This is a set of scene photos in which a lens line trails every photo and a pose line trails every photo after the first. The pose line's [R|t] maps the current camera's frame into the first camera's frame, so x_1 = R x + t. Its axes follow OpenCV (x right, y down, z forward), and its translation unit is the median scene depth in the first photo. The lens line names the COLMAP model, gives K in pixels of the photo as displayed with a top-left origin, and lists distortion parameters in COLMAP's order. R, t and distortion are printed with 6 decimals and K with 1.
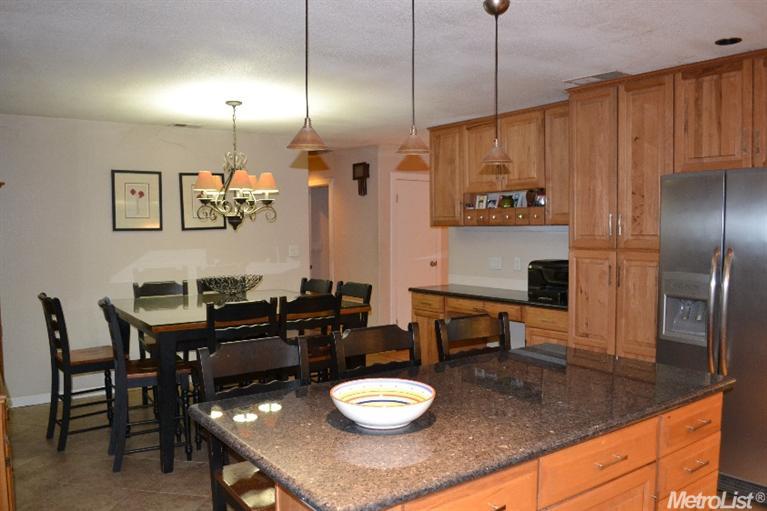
lens RADIAL K [[616.2, 0, 383.4], [0, 616.2, 261.3], [0, 0, 1]] dist [-0.070016, -0.003746]
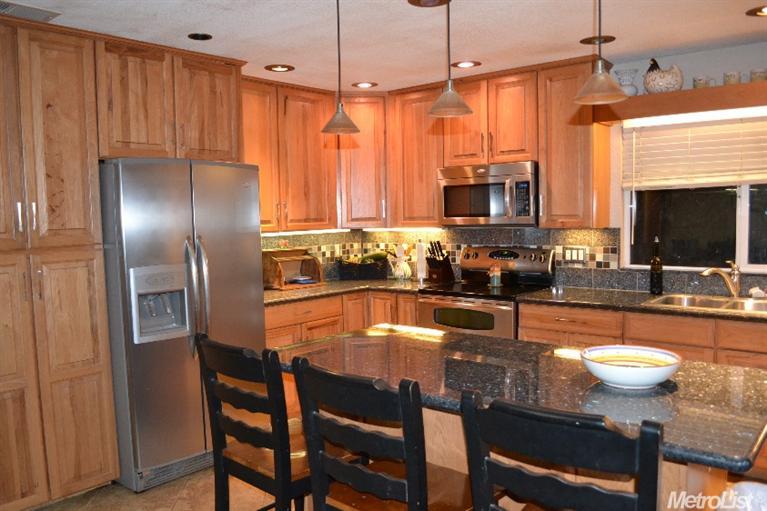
lens RADIAL K [[616.2, 0, 383.5], [0, 616.2, 262.9], [0, 0, 1]] dist [-0.070016, -0.003746]
pose [[-0.240110, -0.072913, 0.968004, -0.349532], [0.078169, 0.992485, 0.094146, -0.032589], [-0.967593, 0.098273, -0.232606, 0.617816]]
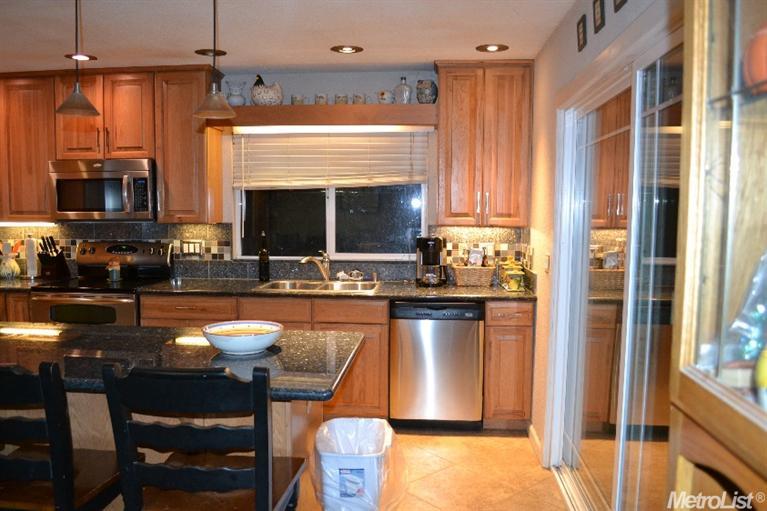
lens RADIAL K [[616.2, 0, 379.6], [0, 616.2, 265.8], [0, 0, 1]] dist [-0.070016, -0.003746]
pose [[-0.749807, -0.067335, 0.658221, -0.406392], [0.034245, 0.989526, 0.140237, -0.035341], [-0.660770, 0.127691, -0.739648, 0.658124]]
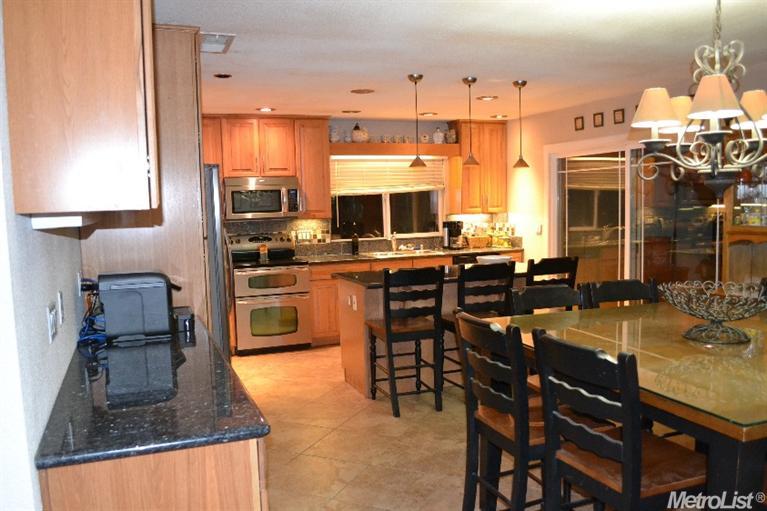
lens RADIAL K [[616.2, 0, 378.8], [0, 616.2, 253.8], [0, 0, 1]] dist [-0.070016, -0.003746]
pose [[-0.961300, 0.006282, 0.275433, -0.106310], [0.045894, 0.989422, 0.137612, -0.086281], [-0.271655, 0.144927, -0.951420, 1.462293]]
